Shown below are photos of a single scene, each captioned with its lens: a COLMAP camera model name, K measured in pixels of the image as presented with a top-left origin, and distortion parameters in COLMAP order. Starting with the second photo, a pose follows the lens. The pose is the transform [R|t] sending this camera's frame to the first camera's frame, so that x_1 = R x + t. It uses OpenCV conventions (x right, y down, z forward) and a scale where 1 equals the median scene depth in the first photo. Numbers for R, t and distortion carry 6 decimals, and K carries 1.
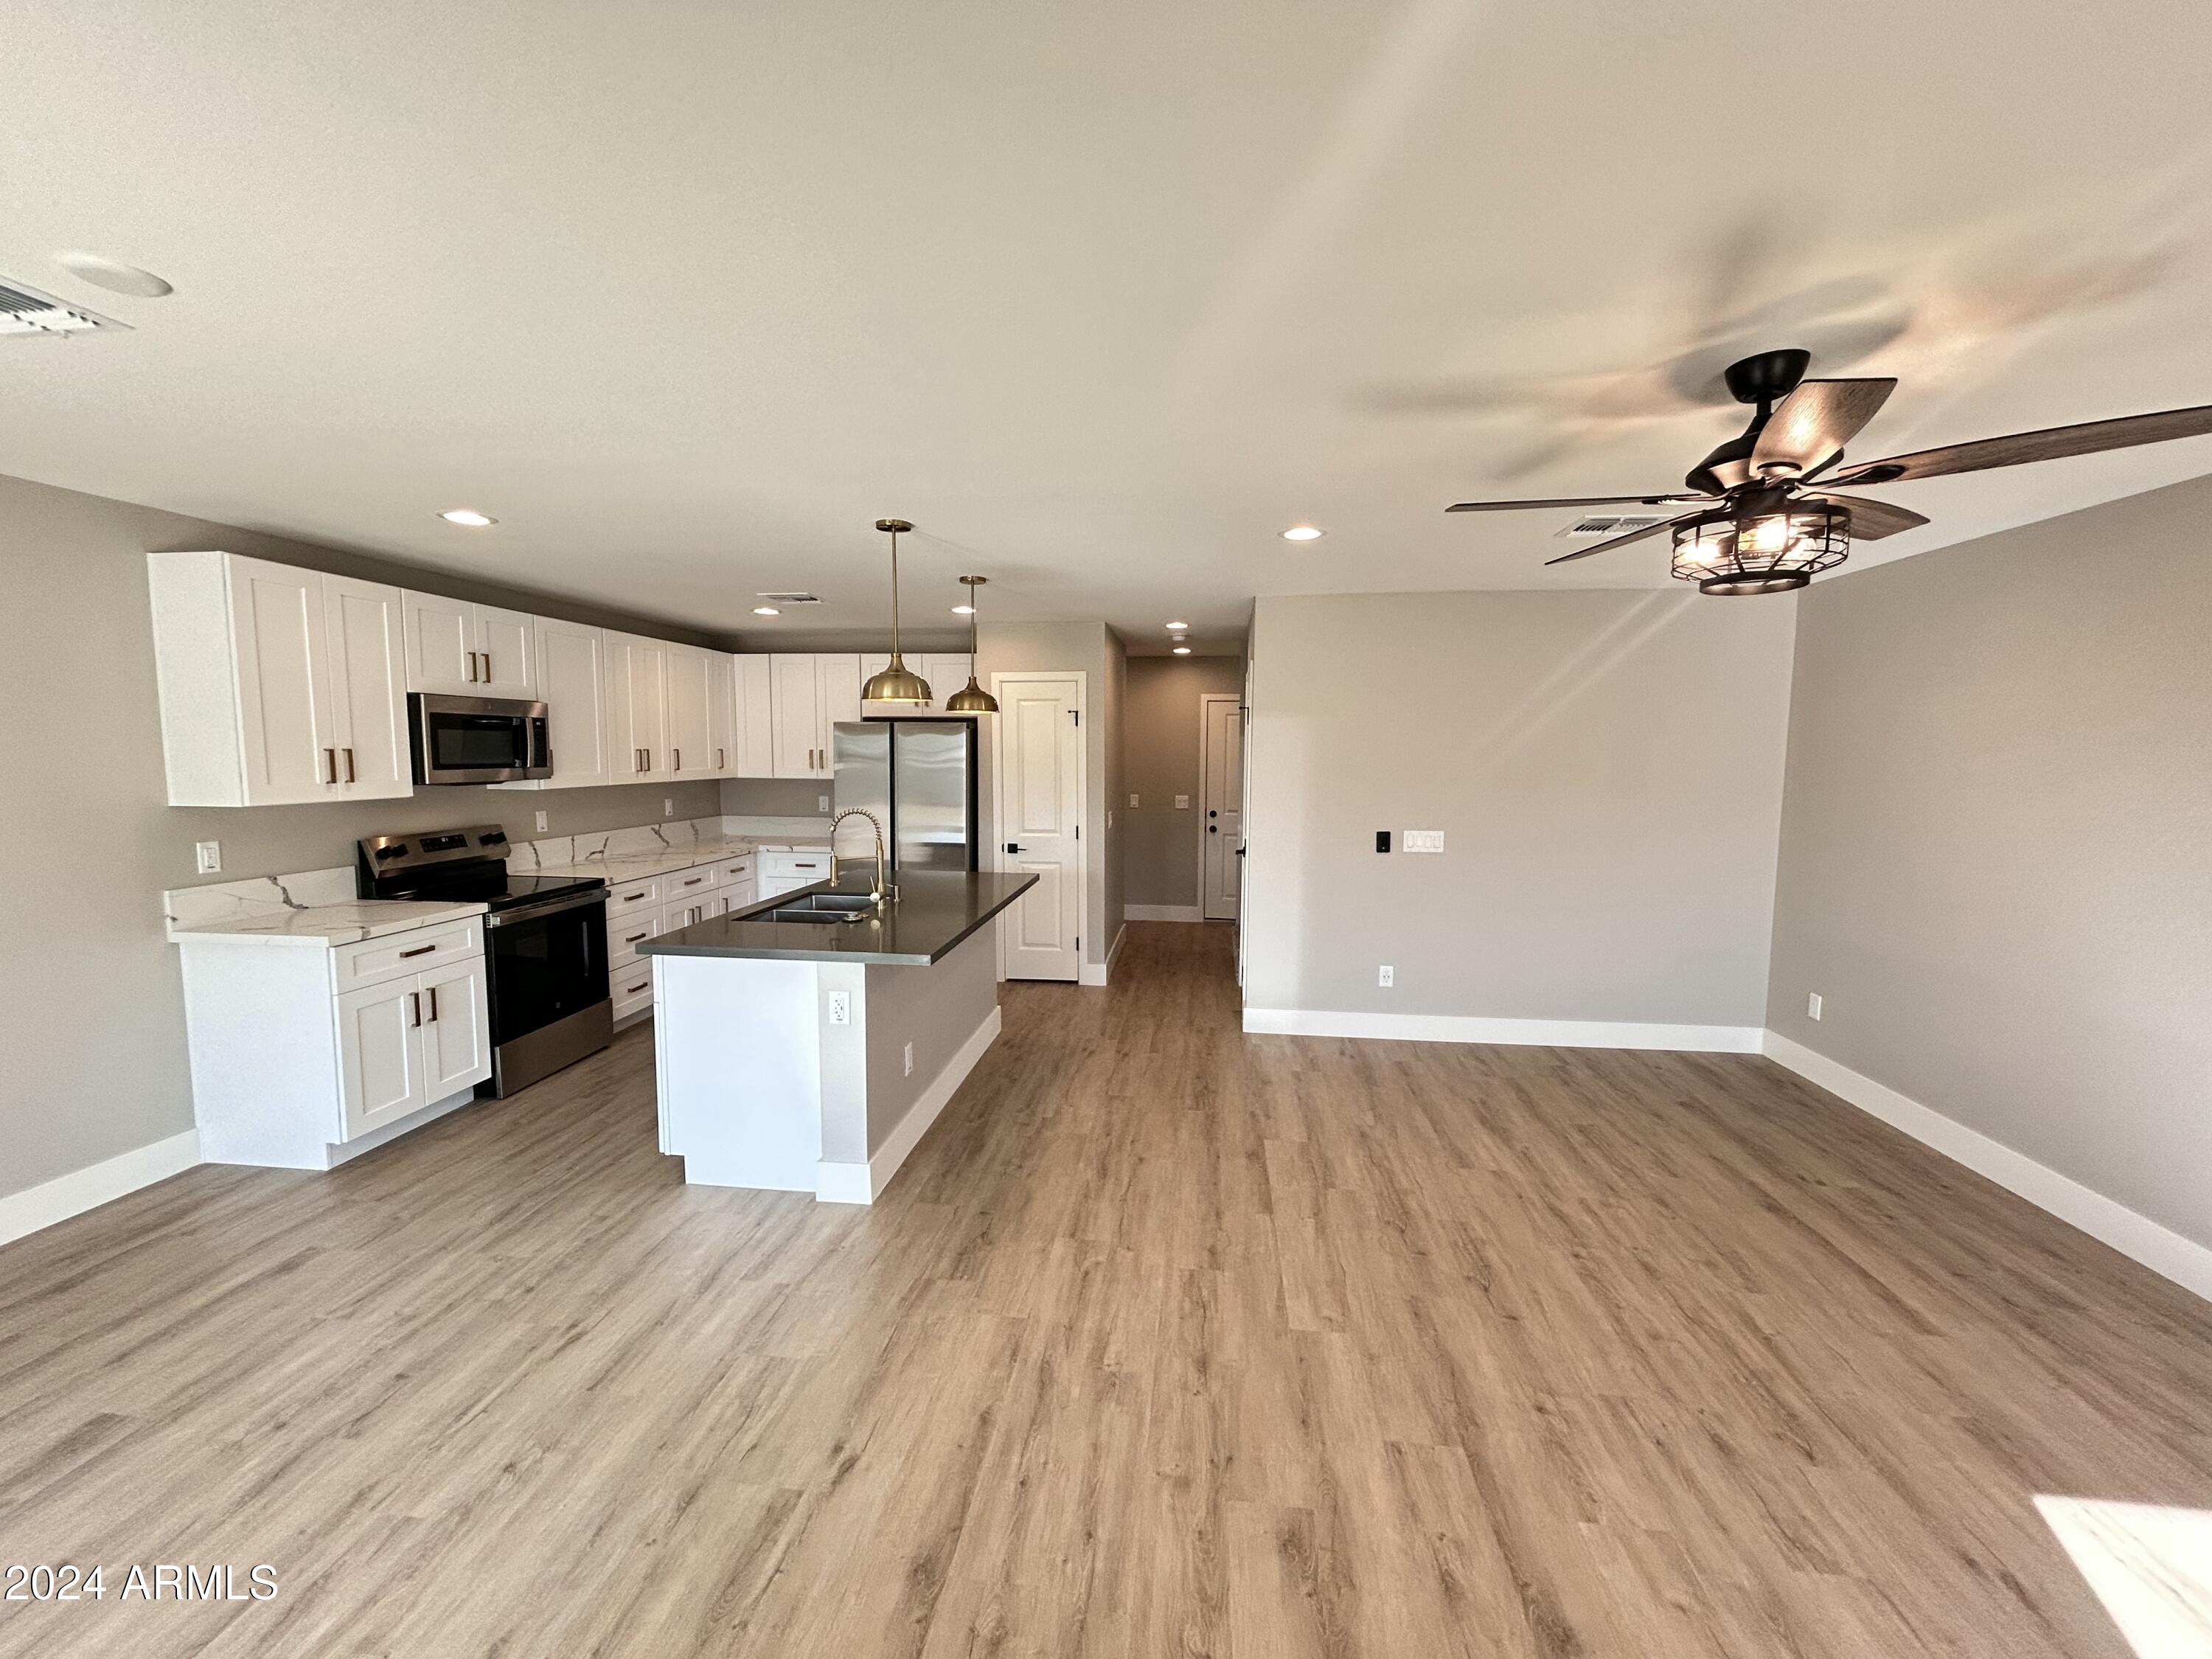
lens RADIAL K [[887.1, 0, 1104.3], [0, 887.1, 830.5], [0, 0, 1]] dist [-0.001646, 0.000422]
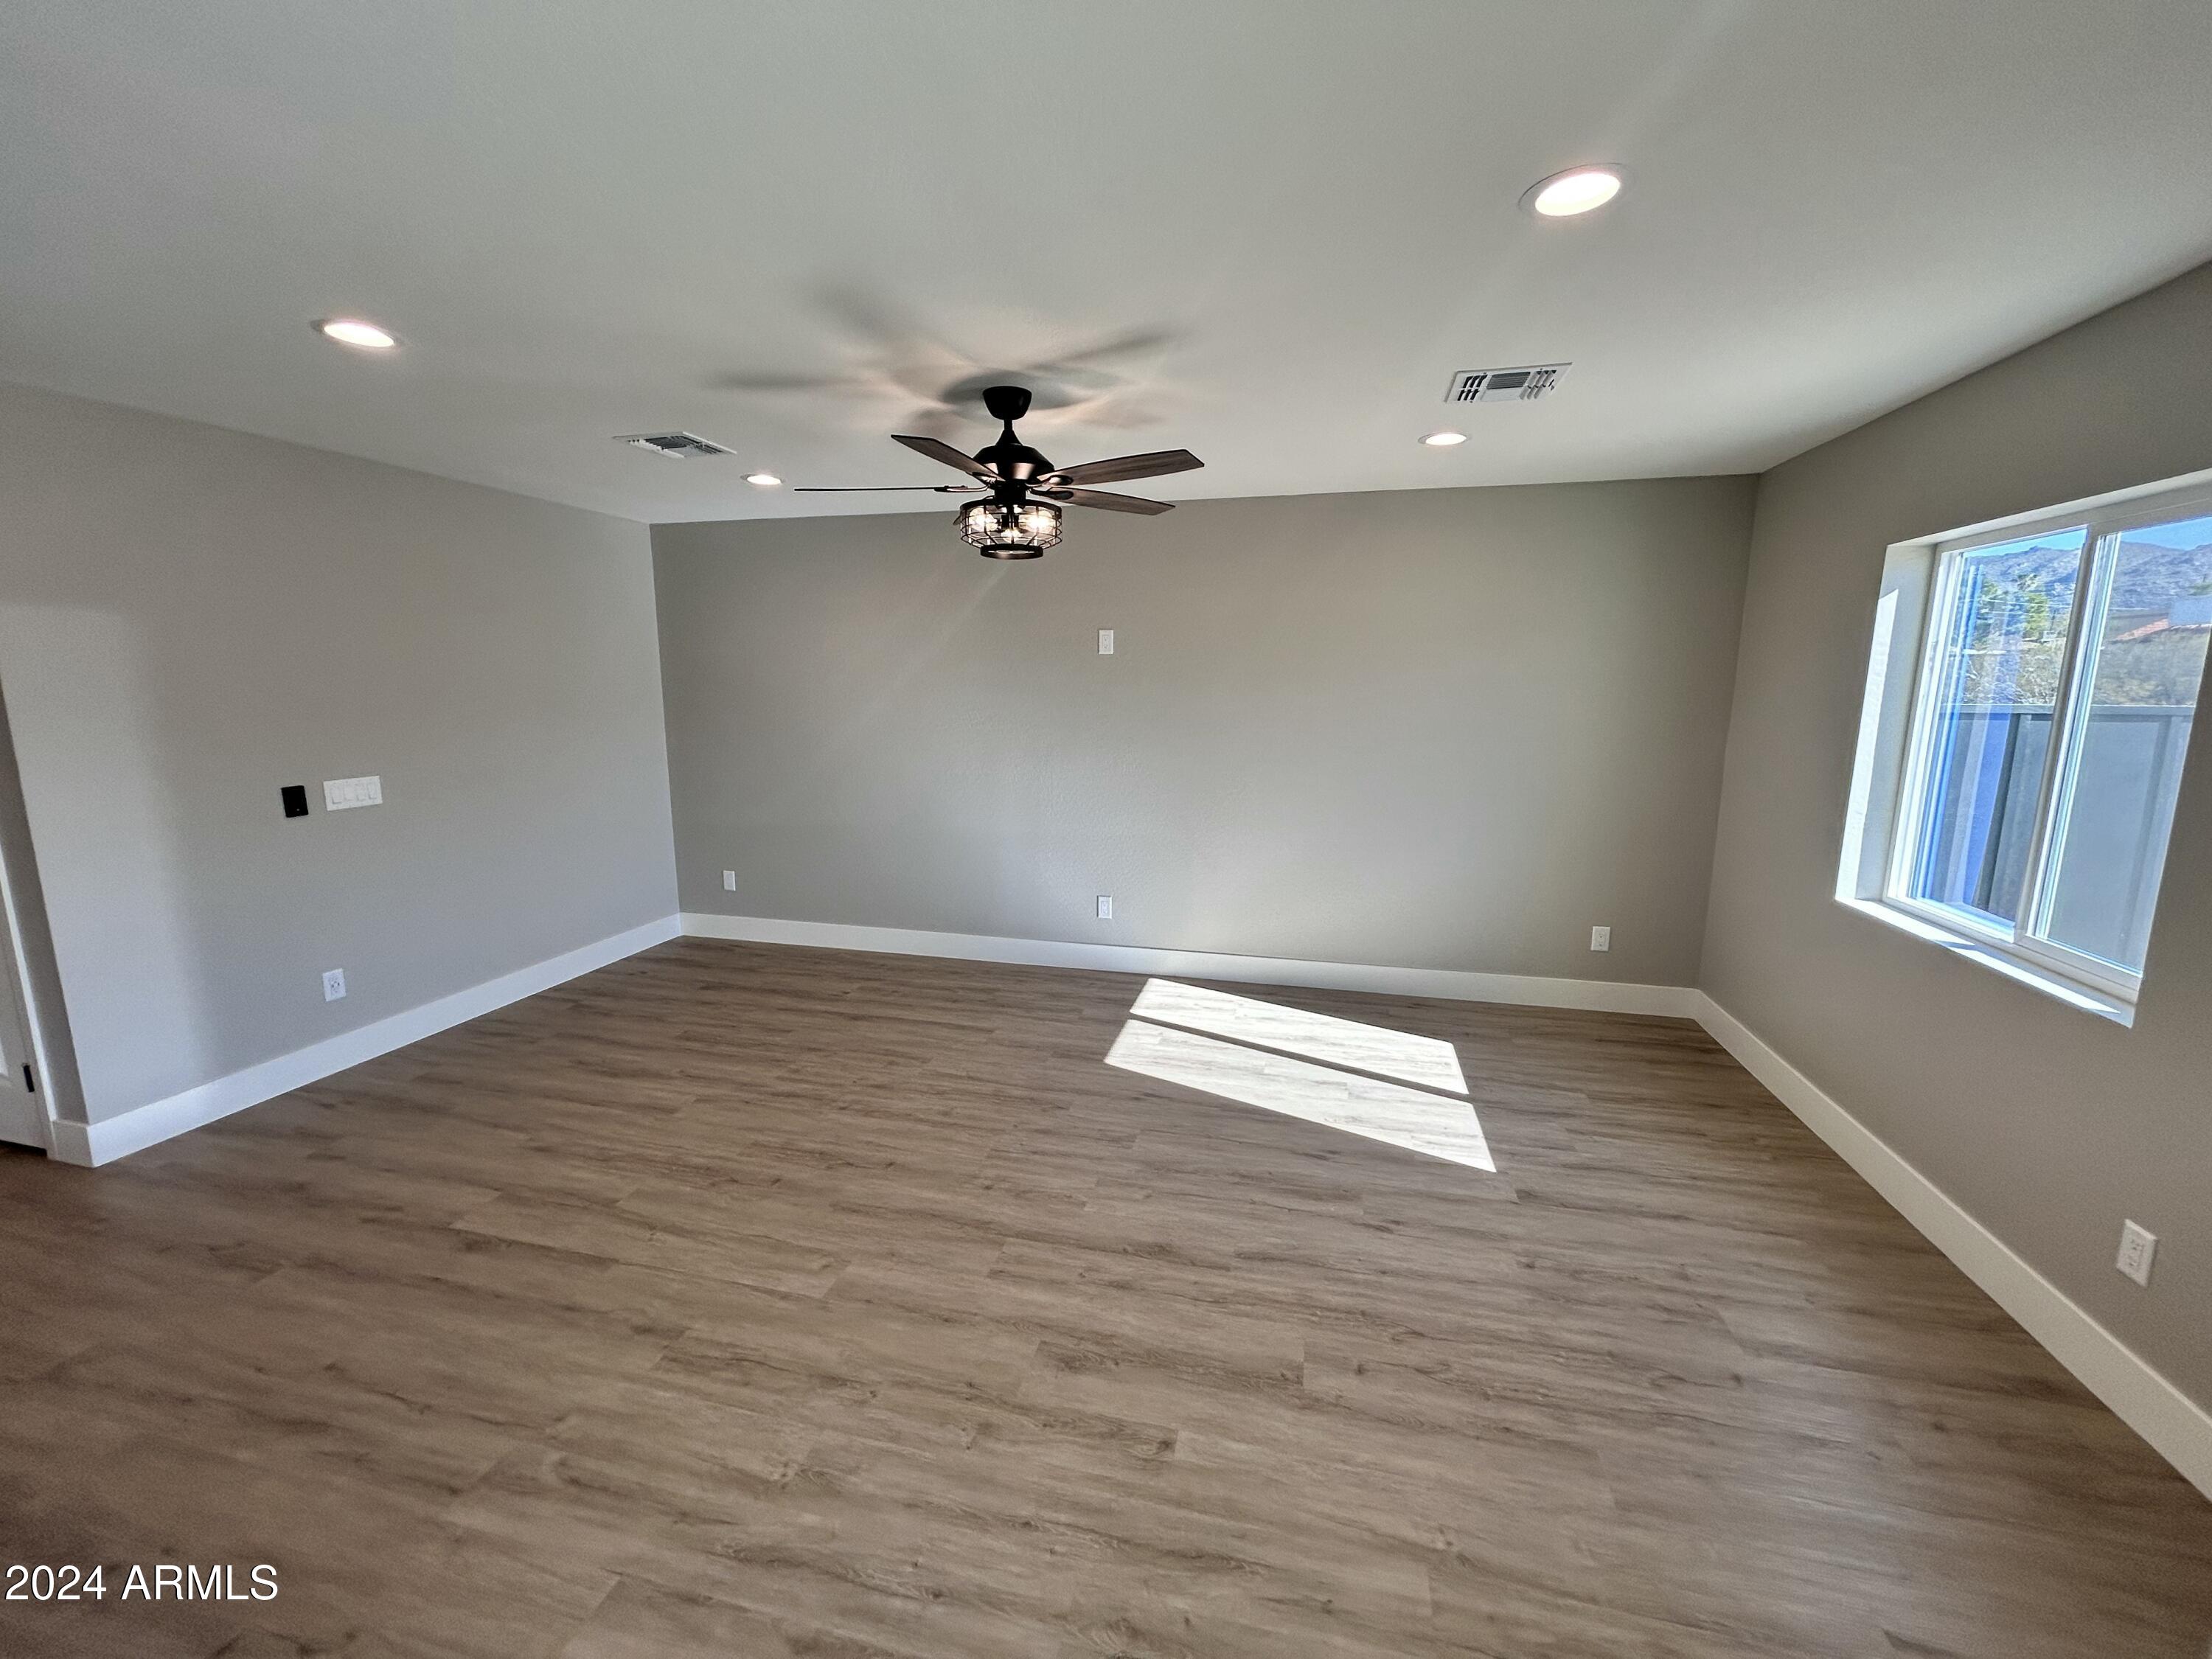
lens RADIAL K [[887.1, 0, 1104.3], [0, 887.1, 830.5], [0, 0, 1]] dist [-0.001646, 0.000422]
pose [[0.125305, -0.173264, 0.976872, -0.498155], [0.086271, 0.982805, 0.163250, -0.040252], [-0.988360, 0.063820, 0.138098, 0.471146]]
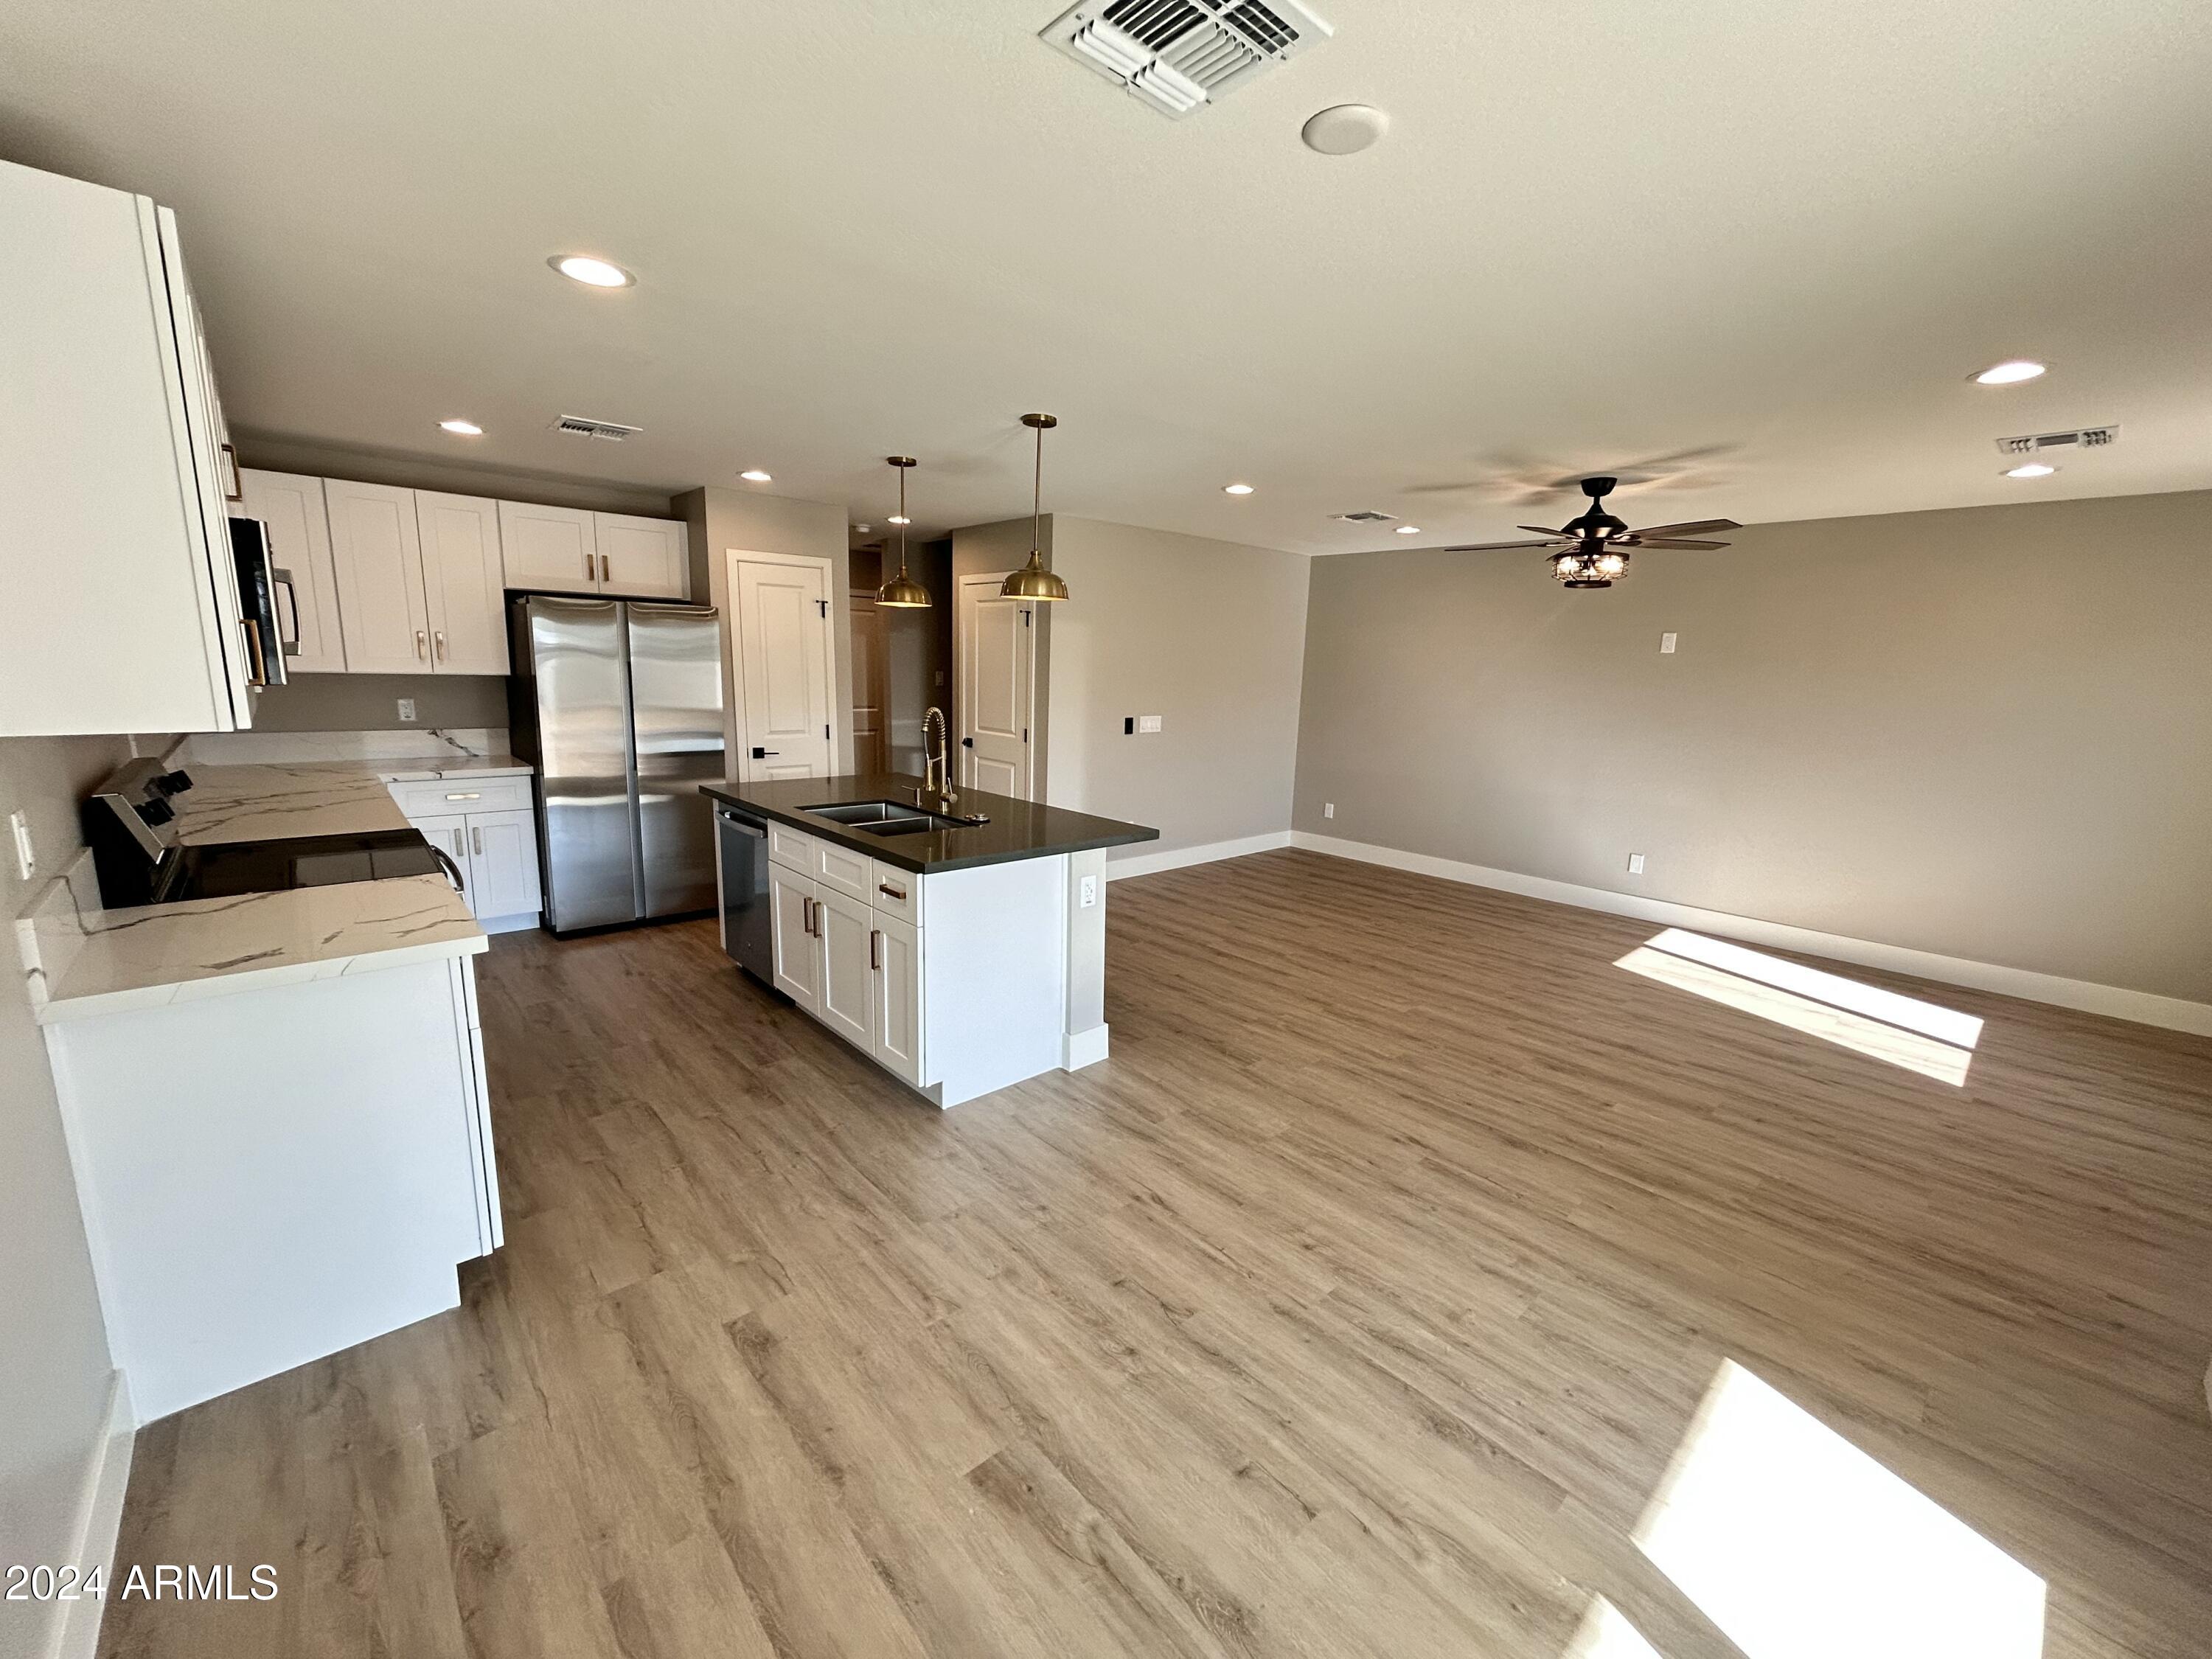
lens RADIAL K [[891.3, 0, 1106.0], [0, 891.3, 829.5], [0, 0, 1]] dist [0.001627, 0.000251]
pose [[0.654641, -0.128138, 0.745001, -1.172373], [0.040519, 0.990060, 0.134683, -0.021560], [-0.754854, -0.057982, 0.653325, 0.301401]]
